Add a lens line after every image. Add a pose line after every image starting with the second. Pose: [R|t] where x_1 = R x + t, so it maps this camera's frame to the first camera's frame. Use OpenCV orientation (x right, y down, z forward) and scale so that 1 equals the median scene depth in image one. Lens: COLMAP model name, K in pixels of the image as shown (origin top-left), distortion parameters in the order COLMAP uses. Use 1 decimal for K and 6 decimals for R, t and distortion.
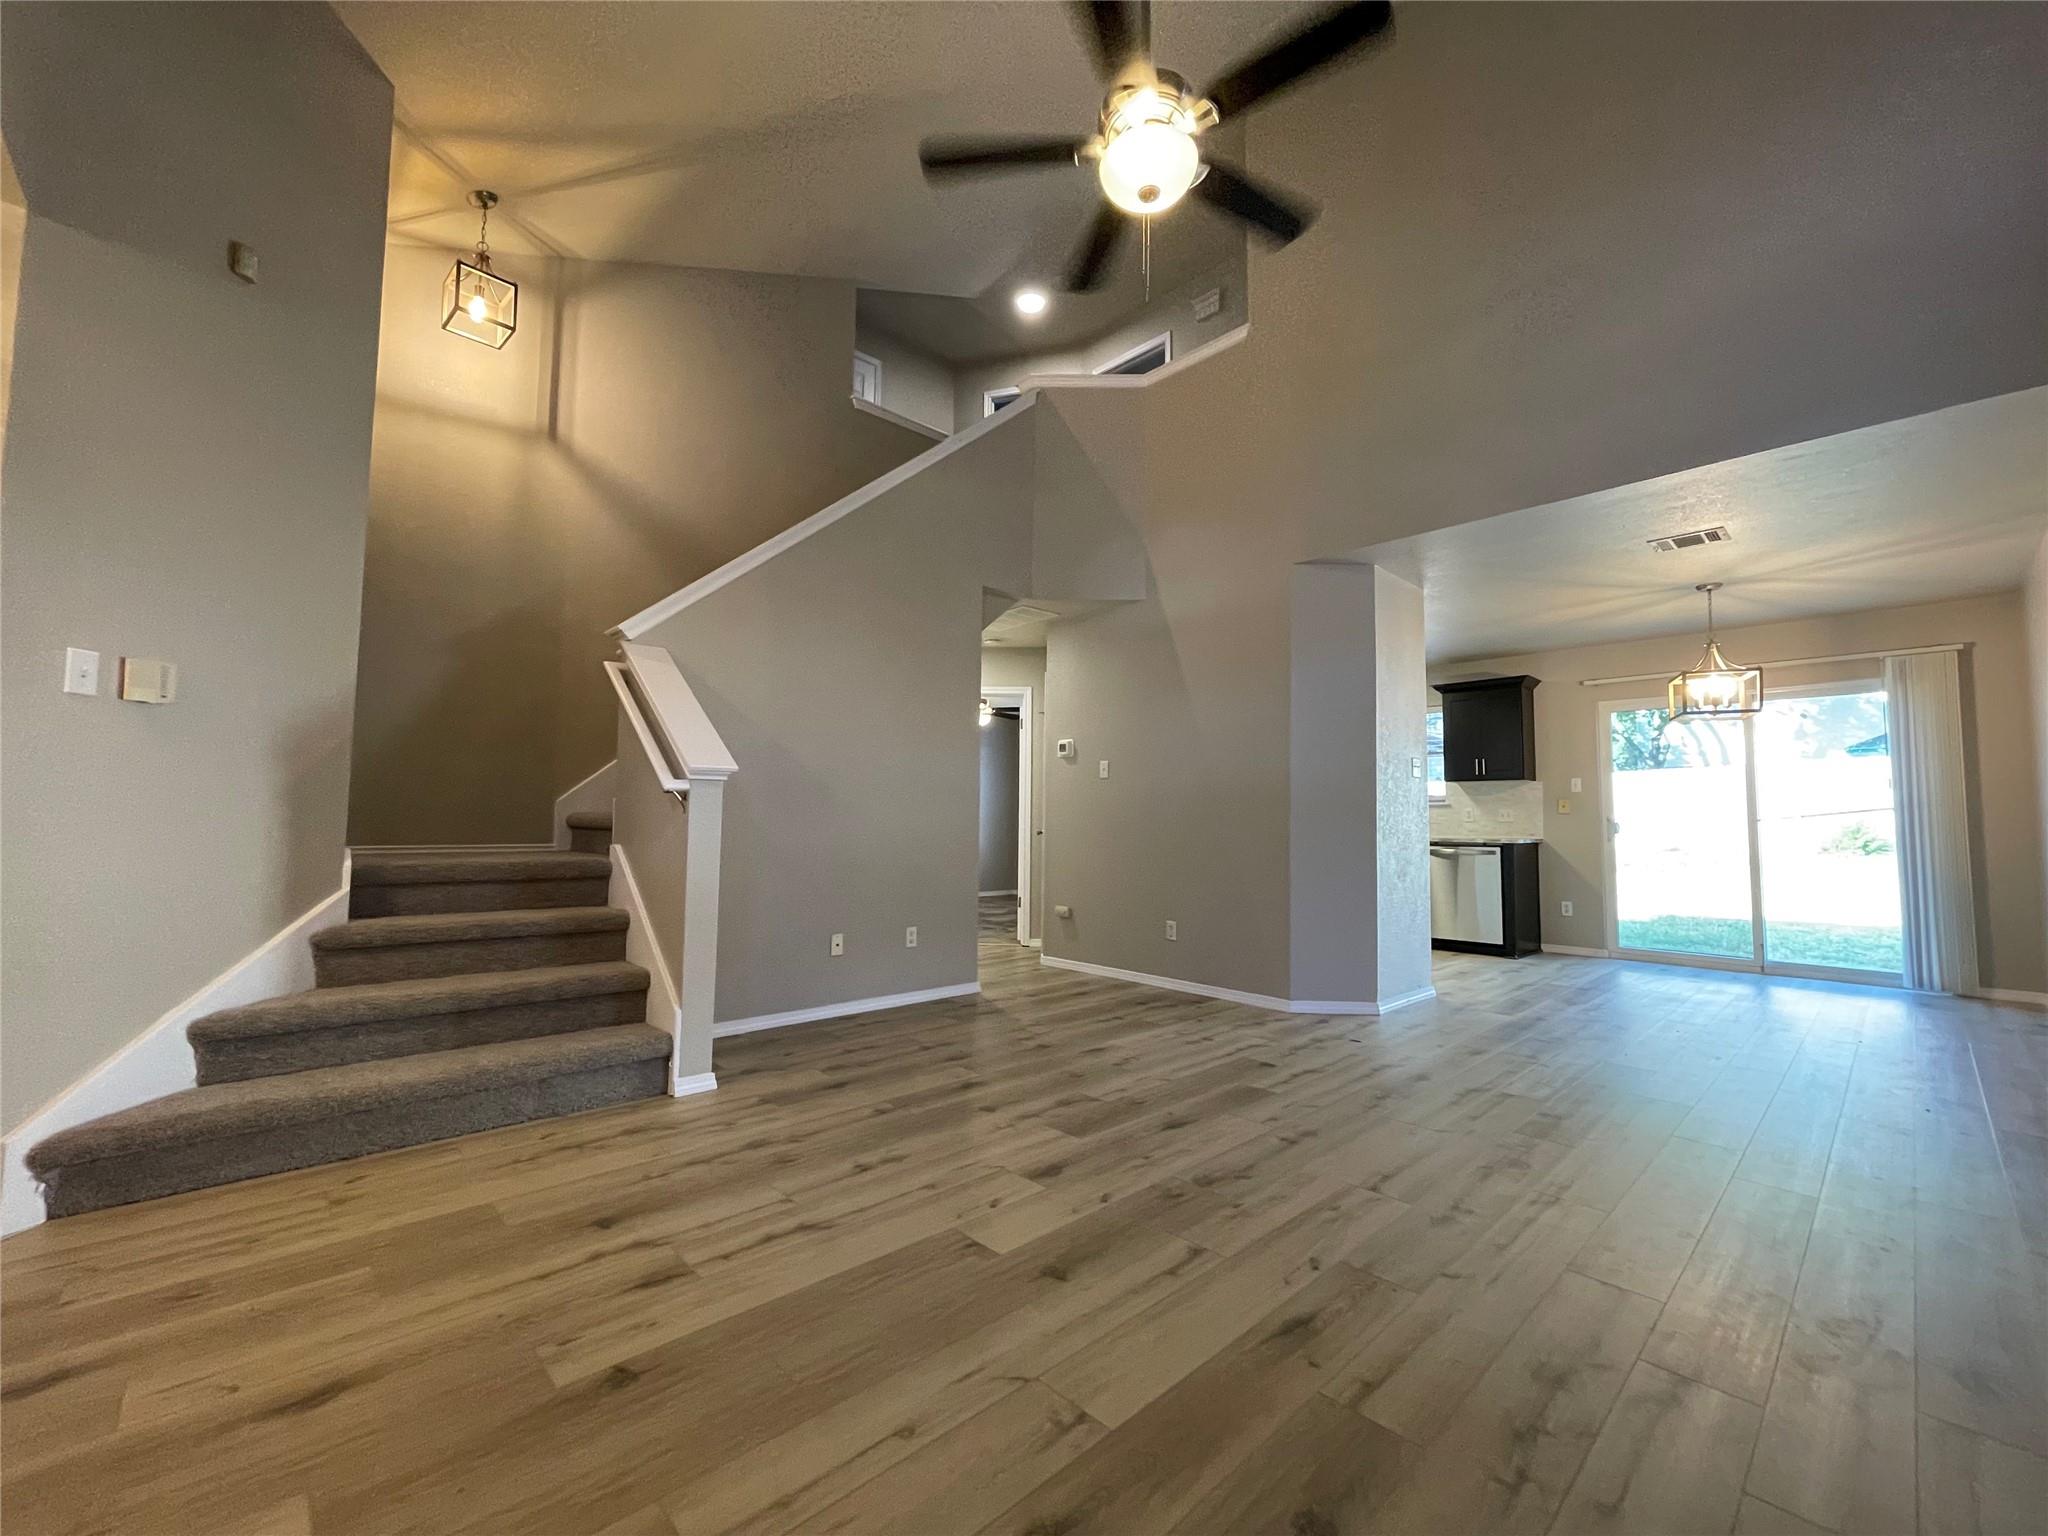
lens RADIAL K [[830.3, 0, 1009.9], [0, 830.3, 765.2], [0, 0, 1]] dist [-0.002516, 0.000834]
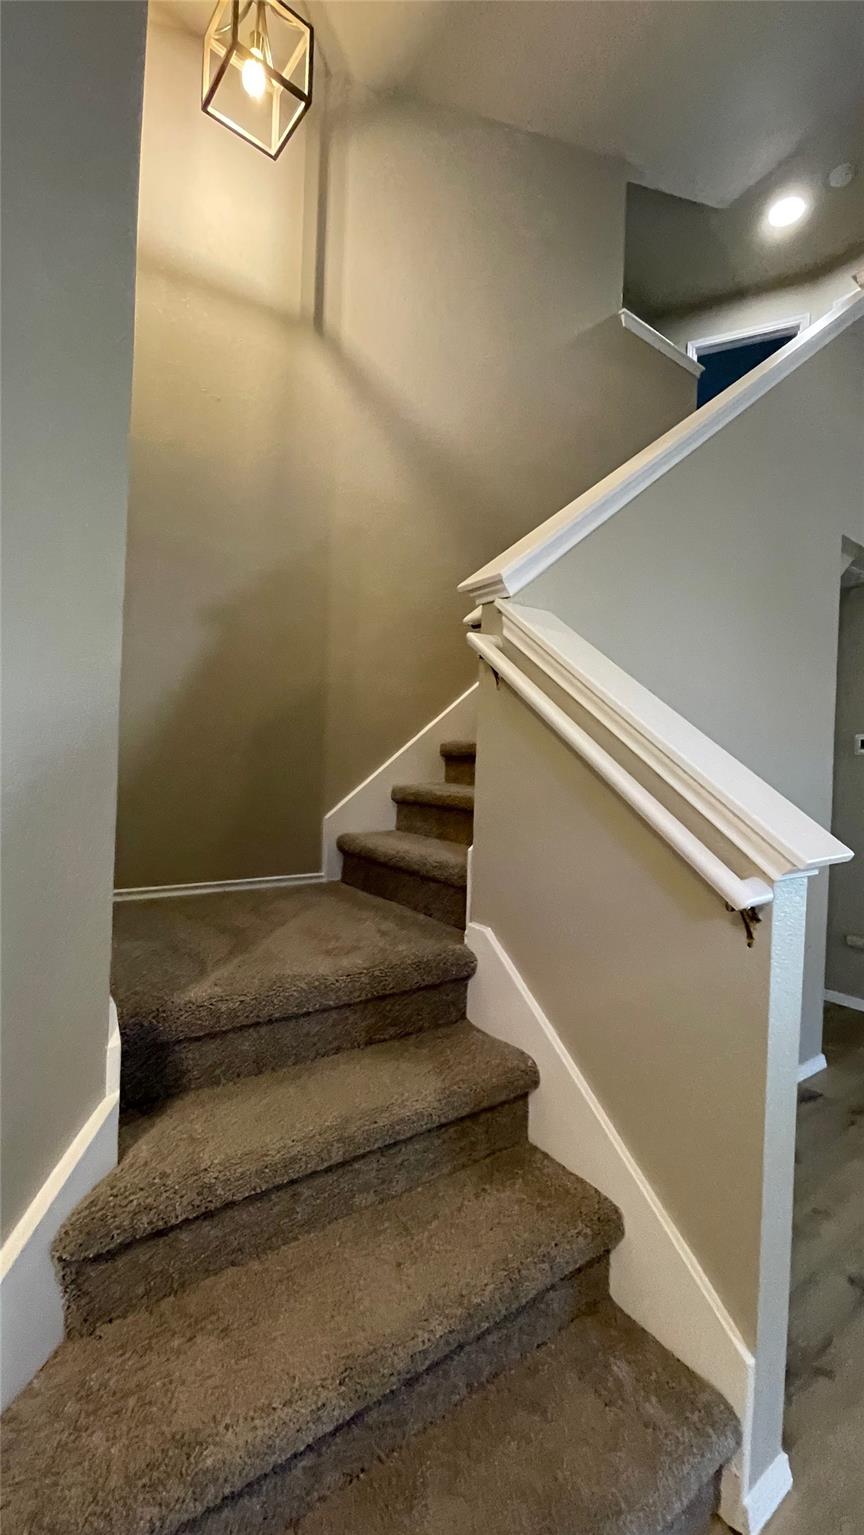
lens RADIAL K [[619.0, 0, 426.1], [0, 619.0, 764.5], [0, 0, 1]] dist [-0.001928, -0.001068]
pose [[0.990974, 0.027945, -0.131113, -0.533753], [-0.018210, 0.997027, 0.074867, -0.072014], [0.132815, -0.071804, 0.988536, 0.629240]]
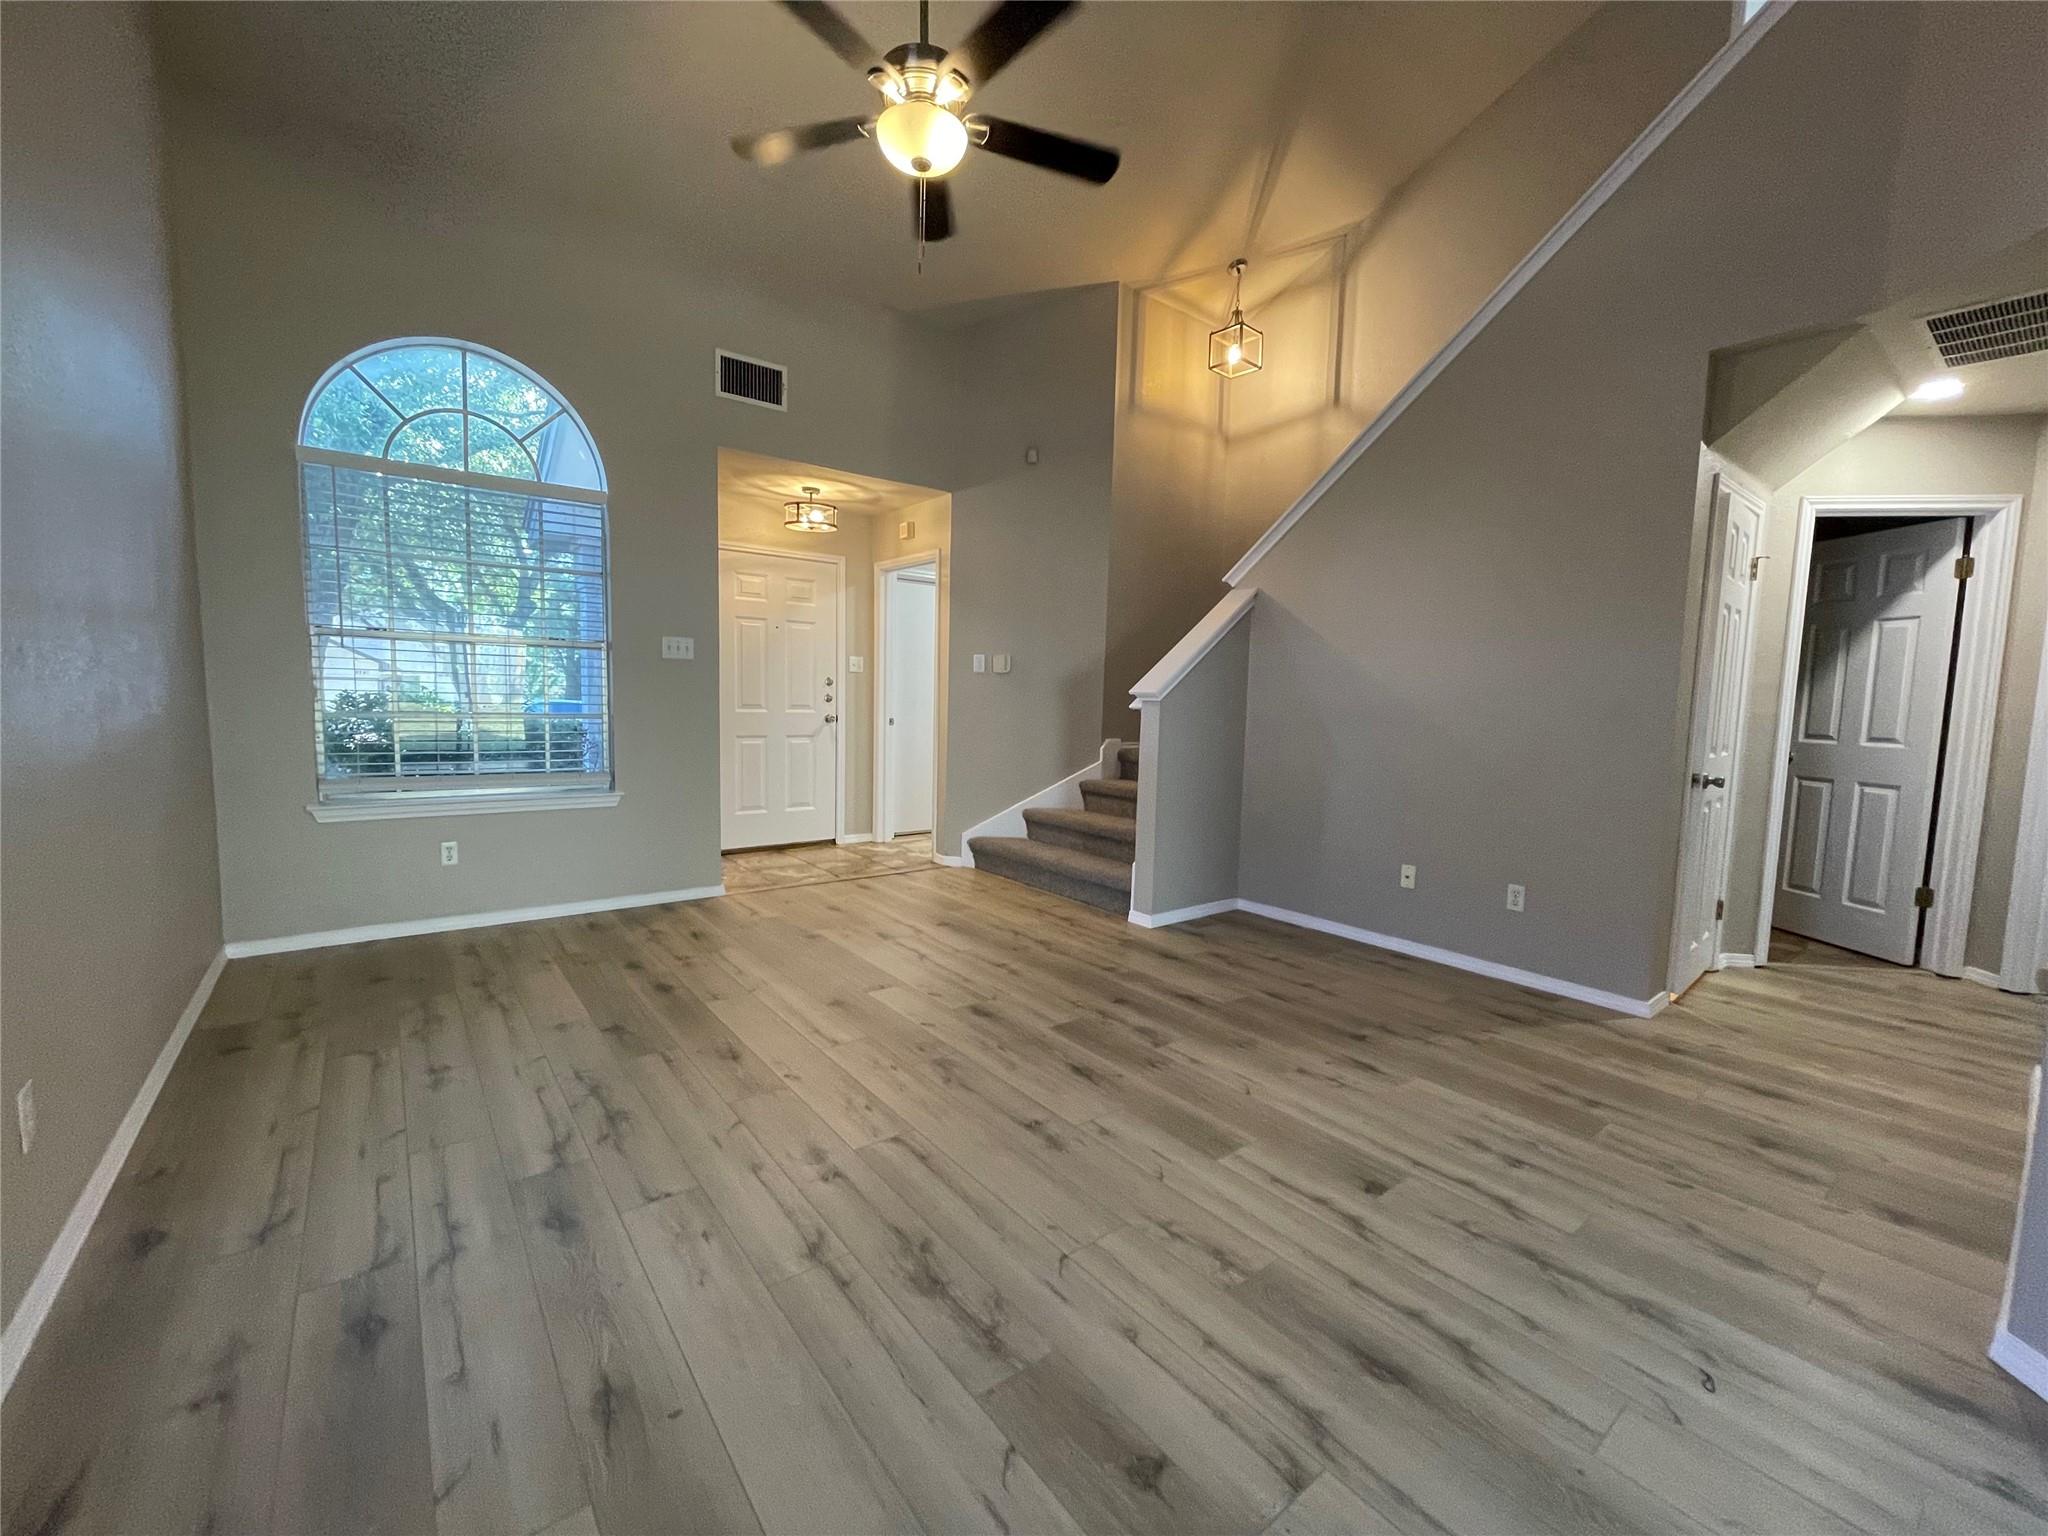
lens RADIAL K [[830.3, 0, 1030.5], [0, 830.3, 773.0], [0, 0, 1]] dist [-0.002516, 0.000834]
pose [[-0.076575, 0.082356, -0.993657, 0.985364], [0.043531, 0.995909, 0.079188, 0.019320], [0.996113, -0.037191, -0.079846, 0.917884]]
